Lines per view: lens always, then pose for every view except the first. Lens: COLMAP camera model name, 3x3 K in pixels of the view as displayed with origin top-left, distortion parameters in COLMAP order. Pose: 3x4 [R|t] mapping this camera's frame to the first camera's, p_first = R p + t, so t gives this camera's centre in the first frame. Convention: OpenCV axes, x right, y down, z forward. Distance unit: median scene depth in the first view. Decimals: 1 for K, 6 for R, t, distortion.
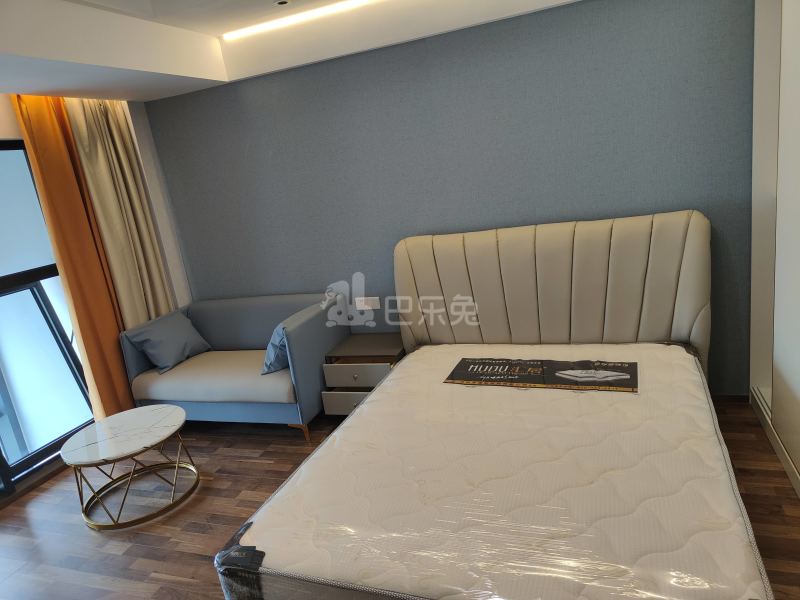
lens RADIAL K [[549.8, 0, 400.0], [0, 549.8, 300.0], [0, 0, 1]] dist [0.002734, 0.003136]
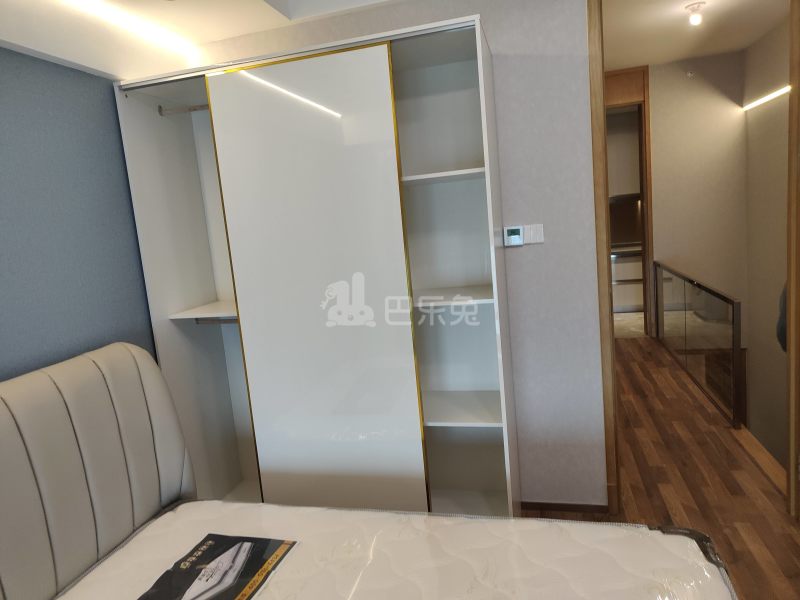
lens RADIAL K [[549.8, 0, 400.0], [0, 549.8, 300.0], [0, 0, 1]] dist [0.002734, 0.003136]
pose [[-0.087556, 0.007794, 0.996129, -0.307400], [0.342121, 0.939381, 0.022721, -0.103508], [-0.935568, 0.342786, -0.084915, 0.684569]]
